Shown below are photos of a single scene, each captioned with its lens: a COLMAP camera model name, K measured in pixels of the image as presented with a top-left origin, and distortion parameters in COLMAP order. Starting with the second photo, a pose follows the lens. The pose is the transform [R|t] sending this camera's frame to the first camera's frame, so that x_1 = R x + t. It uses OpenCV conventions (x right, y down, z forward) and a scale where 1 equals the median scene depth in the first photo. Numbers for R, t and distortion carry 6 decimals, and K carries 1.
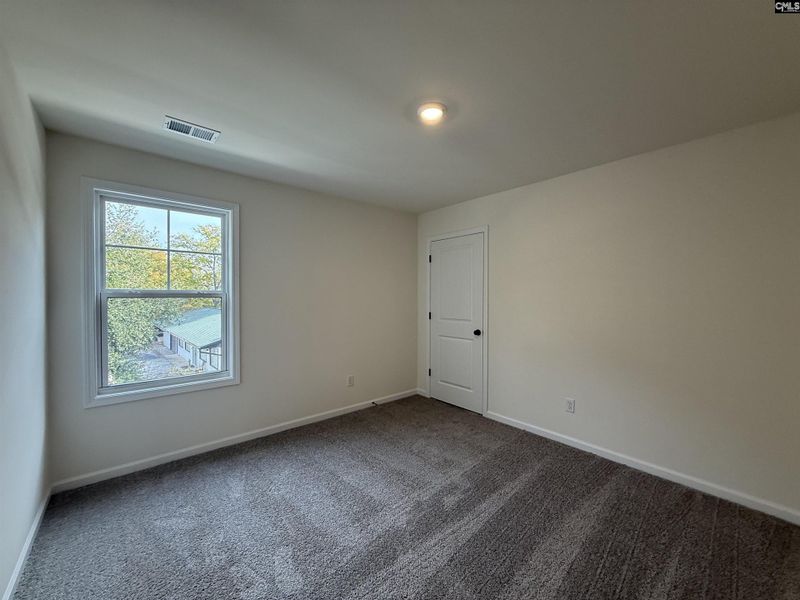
lens RADIAL K [[334.7, 0, 401.6], [0, 334.7, 301.6], [0, 0, 1]] dist [0.038443, 0.000124]
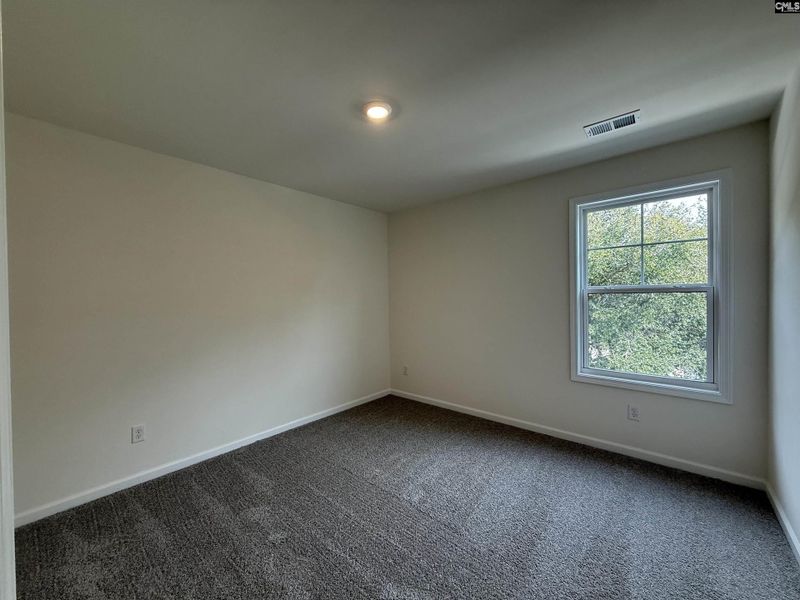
lens RADIAL K [[334.7, 0, 401.6], [0, 334.7, 301.6], [0, 0, 1]] dist [0.038443, 0.000124]
pose [[0.155218, 0.018457, -0.987708, 0.227273], [-0.000477, 0.999827, 0.018609, -0.005542], [0.987880, -0.002417, 0.155200, 0.193460]]
